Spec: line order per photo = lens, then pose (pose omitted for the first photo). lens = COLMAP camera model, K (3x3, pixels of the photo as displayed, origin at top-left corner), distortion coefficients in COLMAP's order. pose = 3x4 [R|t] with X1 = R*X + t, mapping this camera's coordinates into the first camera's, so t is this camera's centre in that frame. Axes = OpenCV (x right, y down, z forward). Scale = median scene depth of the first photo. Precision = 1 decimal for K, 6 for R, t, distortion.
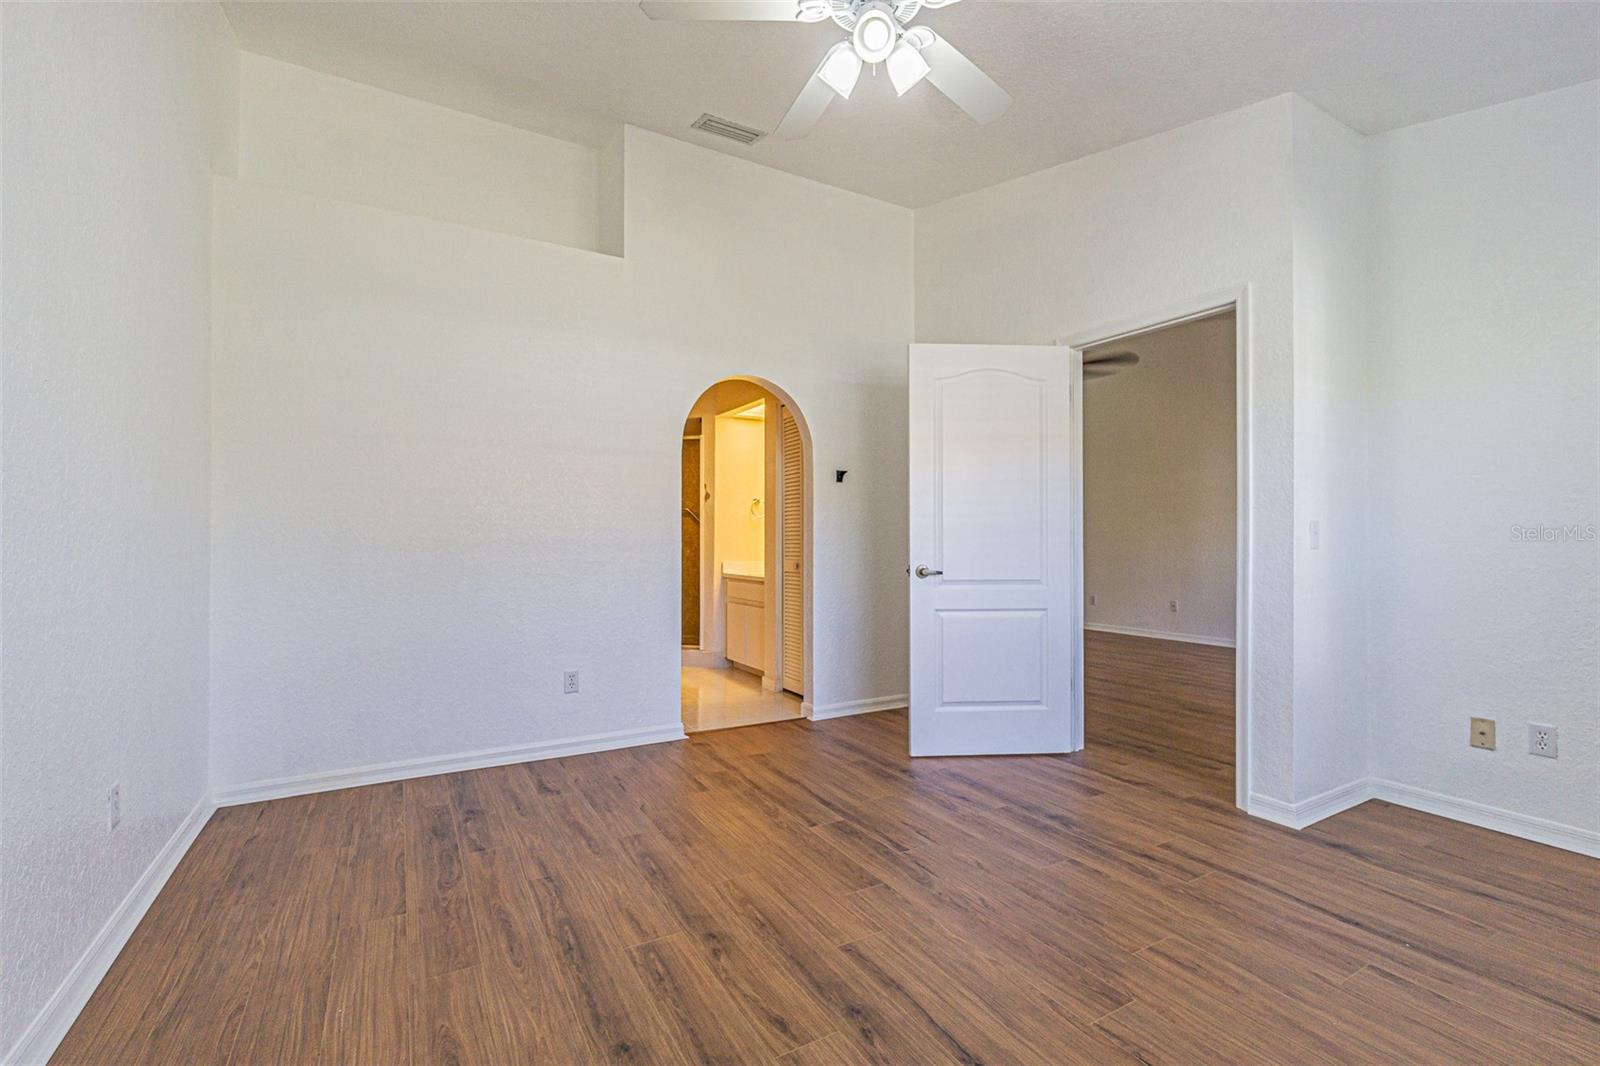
lens RADIAL K [[696.0, 0, 798.2], [0, 696.0, 534.5], [0, 0, 1]] dist [-0.001829, -0.000030]
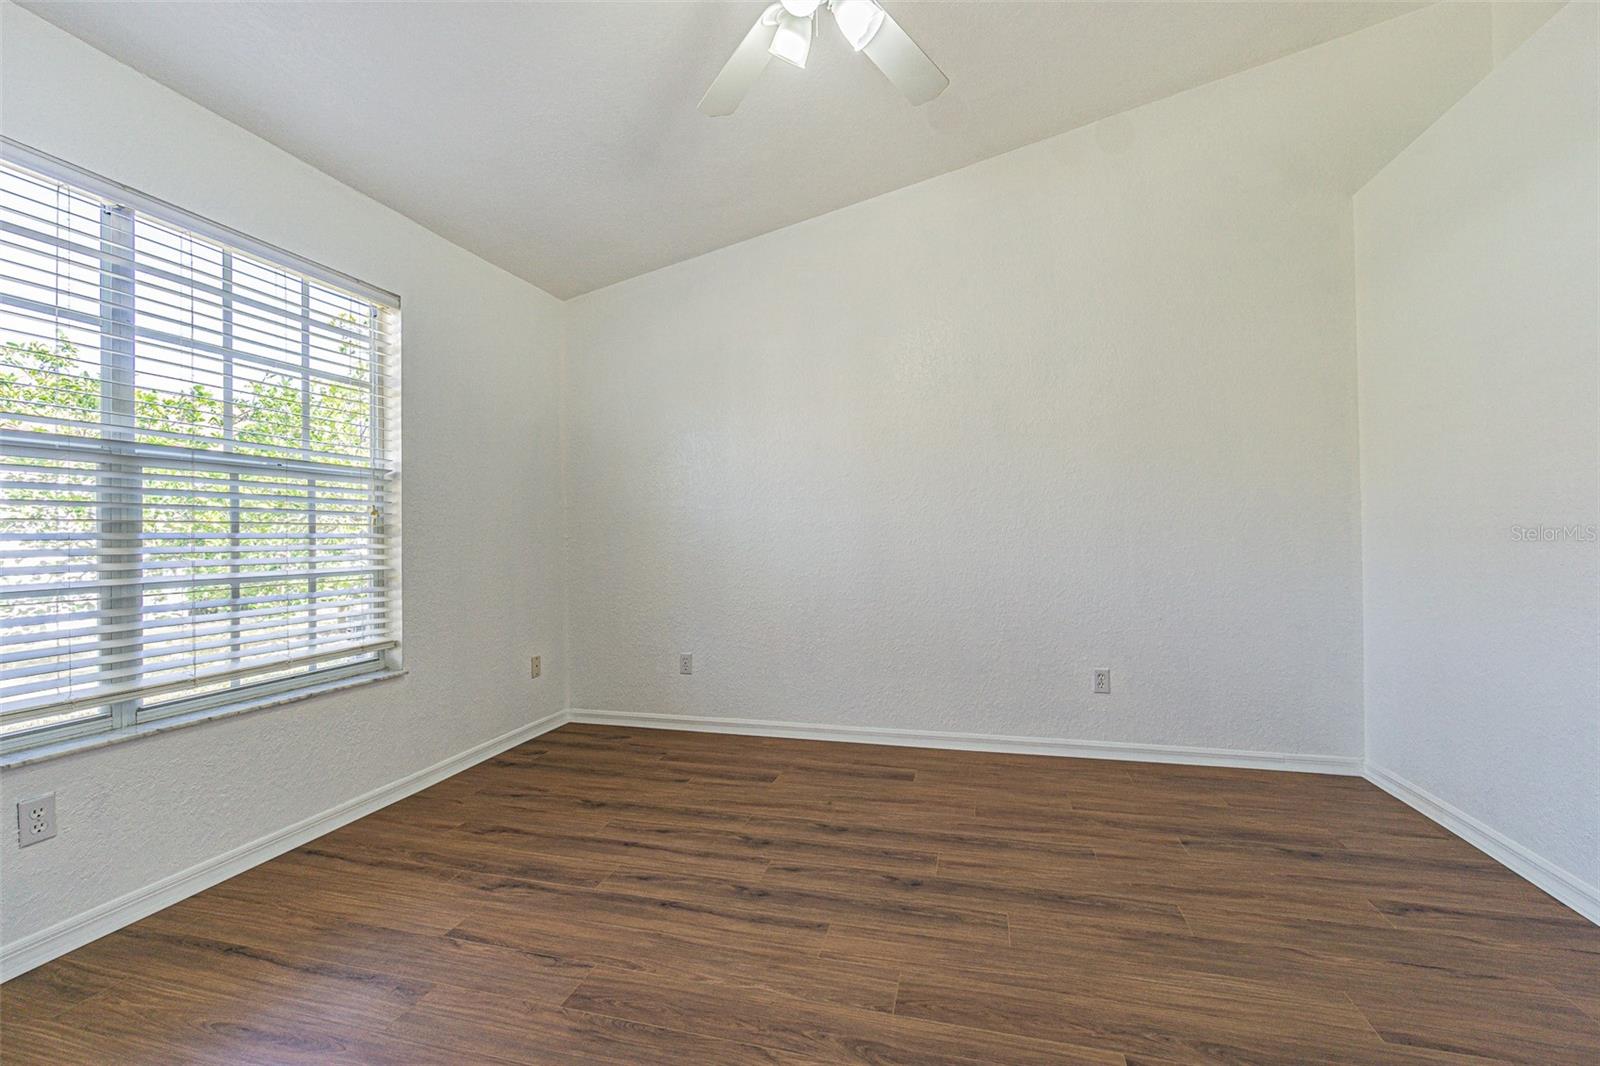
lens RADIAL K [[696.0, 0, 800.3], [0, 696.0, 533.4], [0, 0, 1]] dist [-0.001829, -0.000030]
pose [[-0.705979, 0.005515, -0.708211, 0.771241], [0.013033, 0.999902, -0.005205, 0.010012], [0.708113, -0.012905, -0.705982, 1.601061]]
